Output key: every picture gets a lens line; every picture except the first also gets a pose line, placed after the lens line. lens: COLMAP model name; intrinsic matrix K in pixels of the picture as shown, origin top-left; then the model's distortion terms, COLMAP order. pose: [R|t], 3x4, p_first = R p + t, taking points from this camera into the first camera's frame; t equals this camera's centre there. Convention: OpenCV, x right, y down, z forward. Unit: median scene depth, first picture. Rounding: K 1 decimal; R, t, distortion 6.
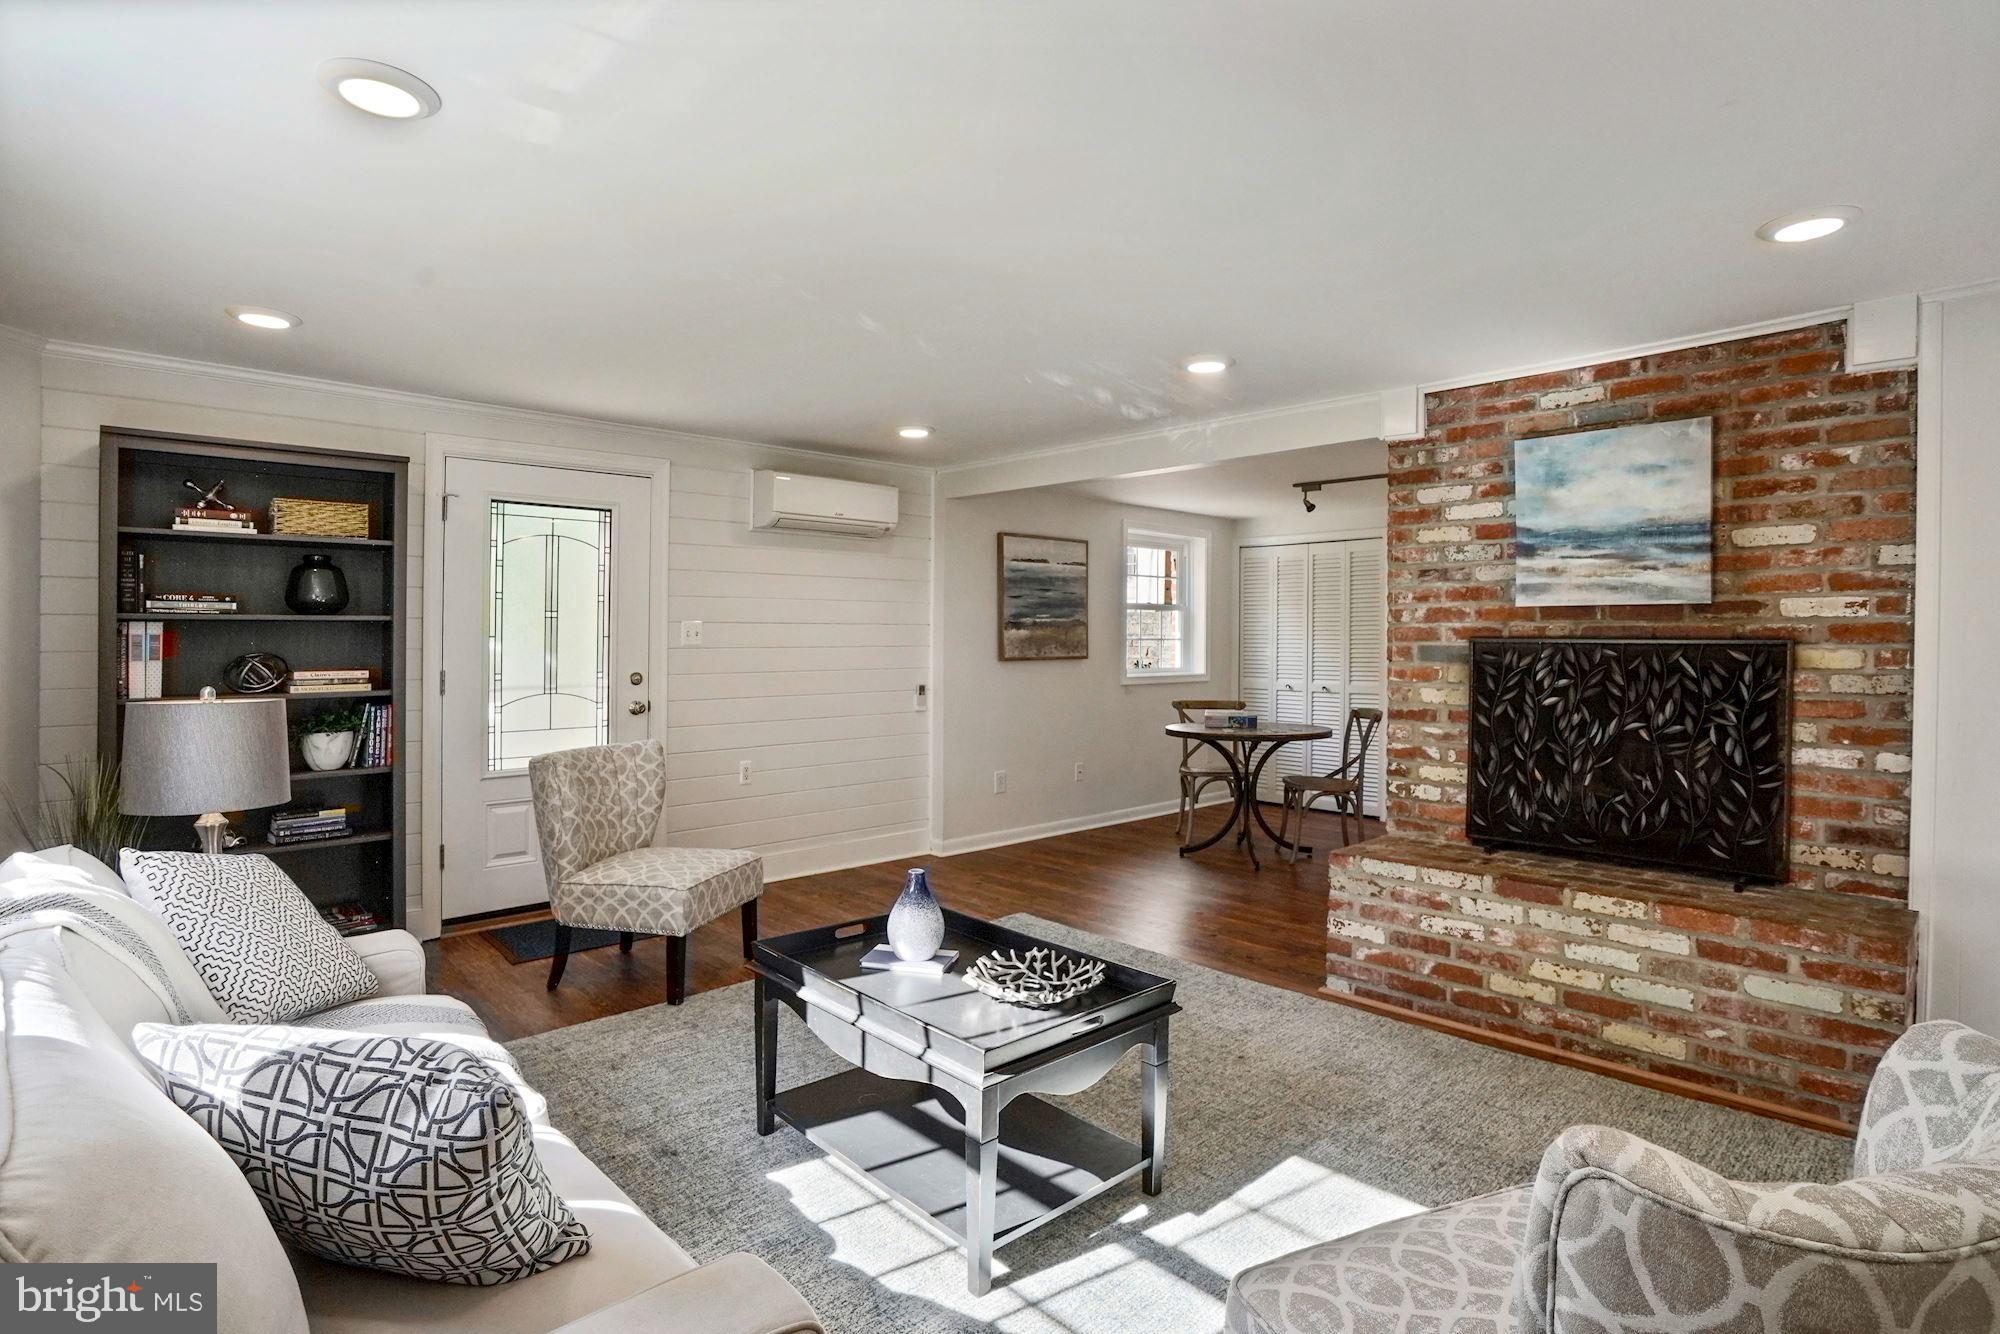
lens RADIAL K [[990.8, 0, 1009.3], [0, 990.8, 631.8], [0, 0, 1]] dist [-0.021264, 0.001839]
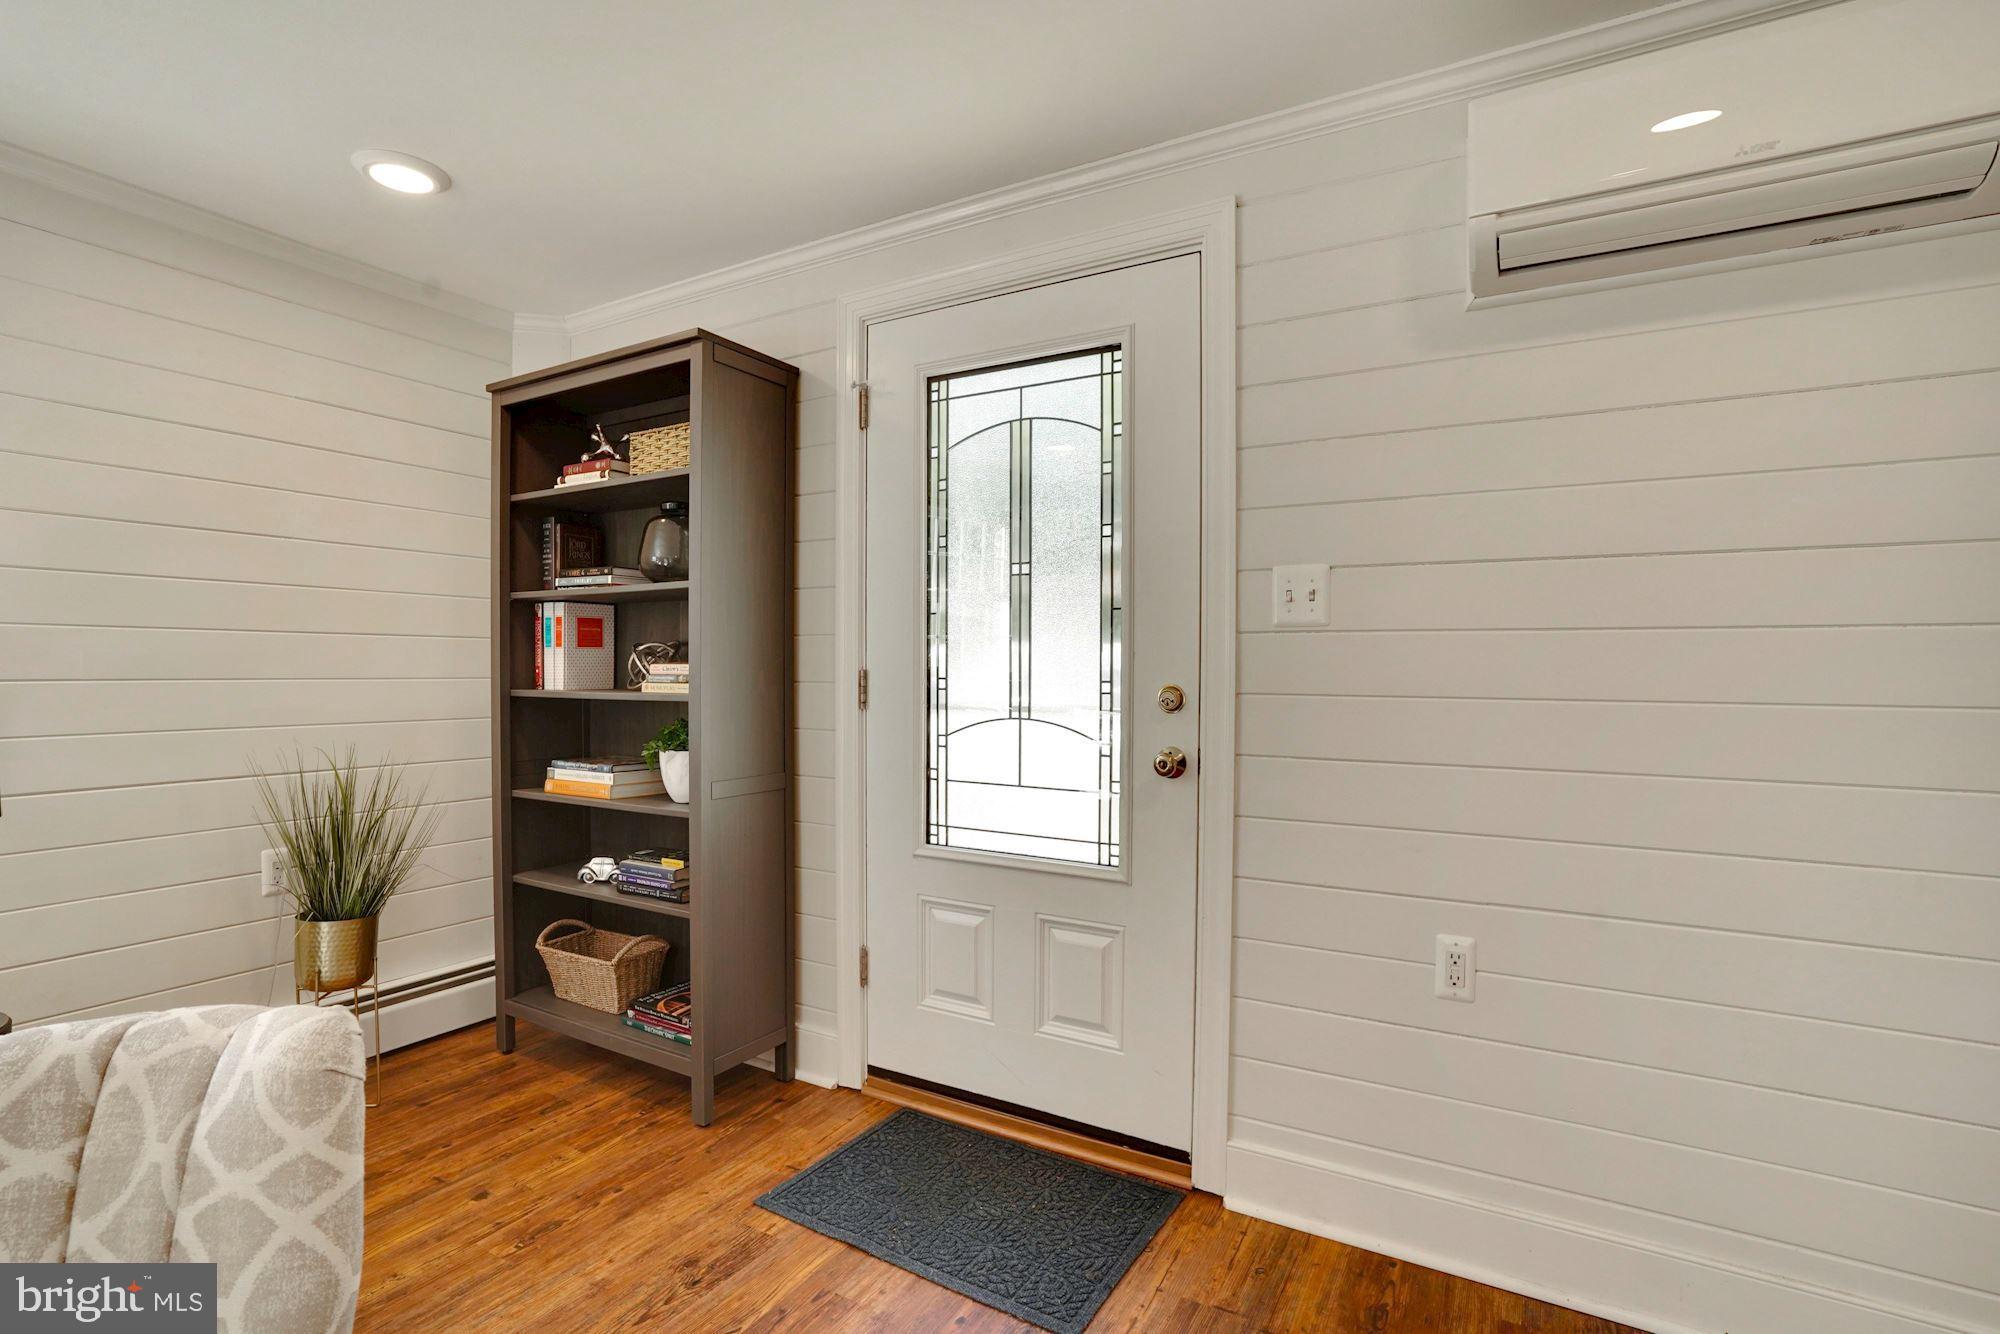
lens RADIAL K [[947.0, 0, 1004.0], [0, 947.0, 672.3], [0, 0, 1]] dist [-0.019235, 0.007658]
pose [[0.278264, 0.010053, -0.960452, 0.011684], [0.001983, 0.999937, 0.011041, 0.014810], [0.960503, -0.004977, 0.278227, 0.391932]]
